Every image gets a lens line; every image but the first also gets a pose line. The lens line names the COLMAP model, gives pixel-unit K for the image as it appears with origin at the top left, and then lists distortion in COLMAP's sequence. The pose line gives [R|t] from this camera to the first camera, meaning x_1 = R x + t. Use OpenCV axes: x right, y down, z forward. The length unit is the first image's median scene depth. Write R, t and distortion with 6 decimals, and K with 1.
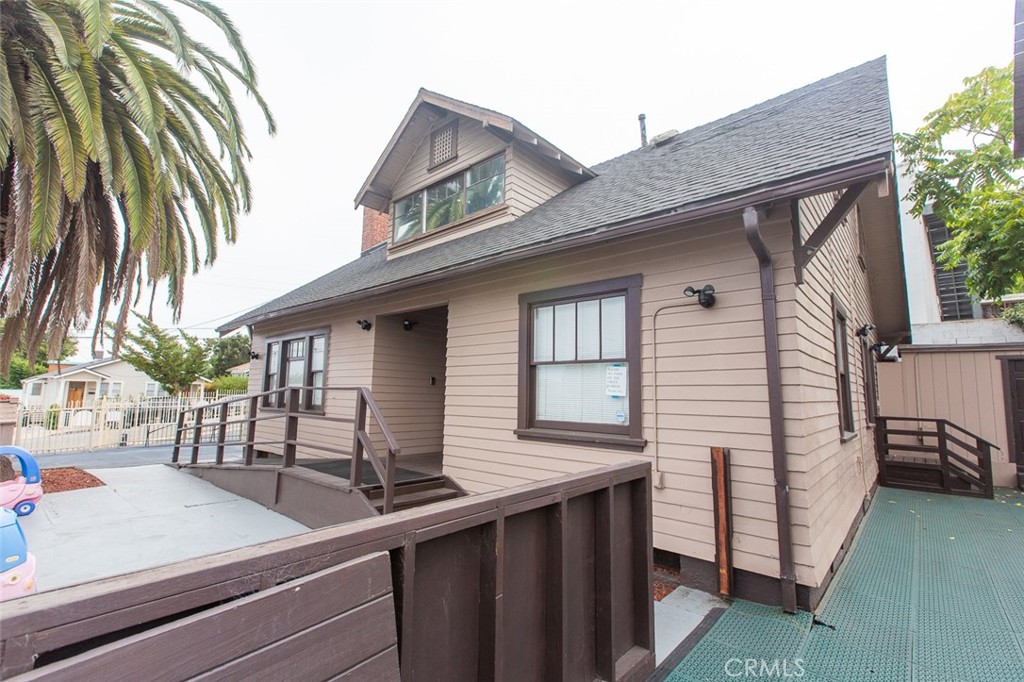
lens RADIAL K [[457.0, 0, 519.0], [0, 457.0, 338.6], [0, 0, 1]] dist [0.004023, -0.000636]
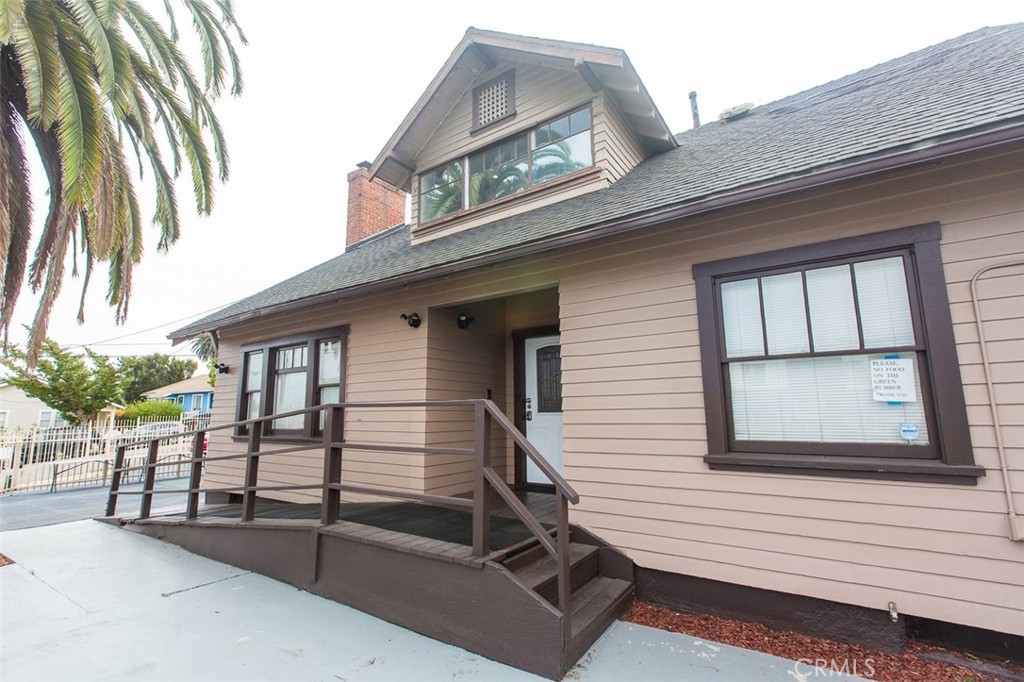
lens RADIAL K [[457.0, 0, 520.0], [0, 457.0, 340.6], [0, 0, 1]] dist [0.004023, -0.000636]
pose [[0.991186, -0.008507, 0.132206, -0.242956], [0.012886, 0.999395, -0.032304, 0.027538], [-0.131851, 0.033722, 0.990696, 0.219701]]
